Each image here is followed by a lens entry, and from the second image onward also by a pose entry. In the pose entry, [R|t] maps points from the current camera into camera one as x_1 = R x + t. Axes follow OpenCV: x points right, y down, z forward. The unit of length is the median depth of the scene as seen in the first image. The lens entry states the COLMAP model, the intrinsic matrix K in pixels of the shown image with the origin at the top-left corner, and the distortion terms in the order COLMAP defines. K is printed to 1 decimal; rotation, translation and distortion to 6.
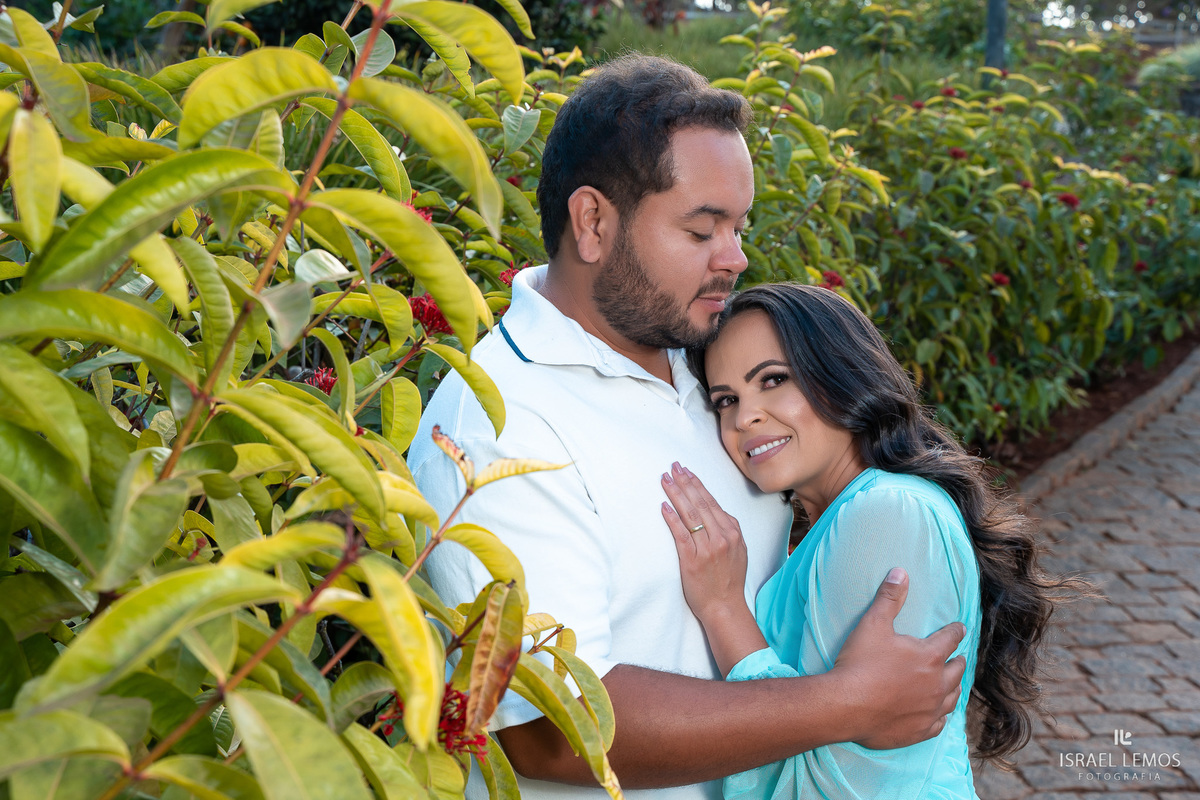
lens RADIAL K [[1737.2, 0, 594.9], [0, 1737.2, 404.5], [0, 0, 1]] dist [0.069963, 0.000000]
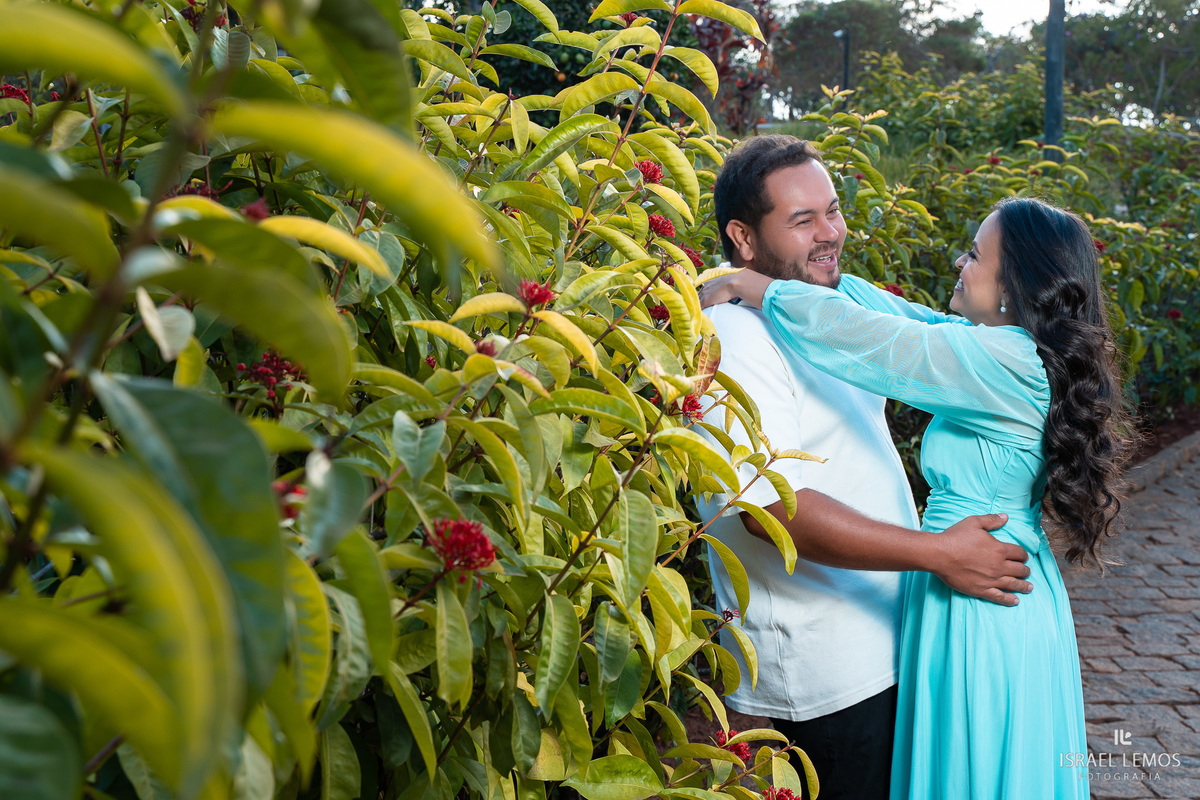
lens RADIAL K [[1737.2, 0, 592.6], [0, 1737.2, 402.7], [0, 0, 1]] dist [0.069963, 0.000000]
pose [[0.998505, -0.022642, -0.049747, -0.017558], [0.019321, 0.997616, -0.066256, 0.062425], [0.051129, 0.065196, 0.996562, -0.204120]]
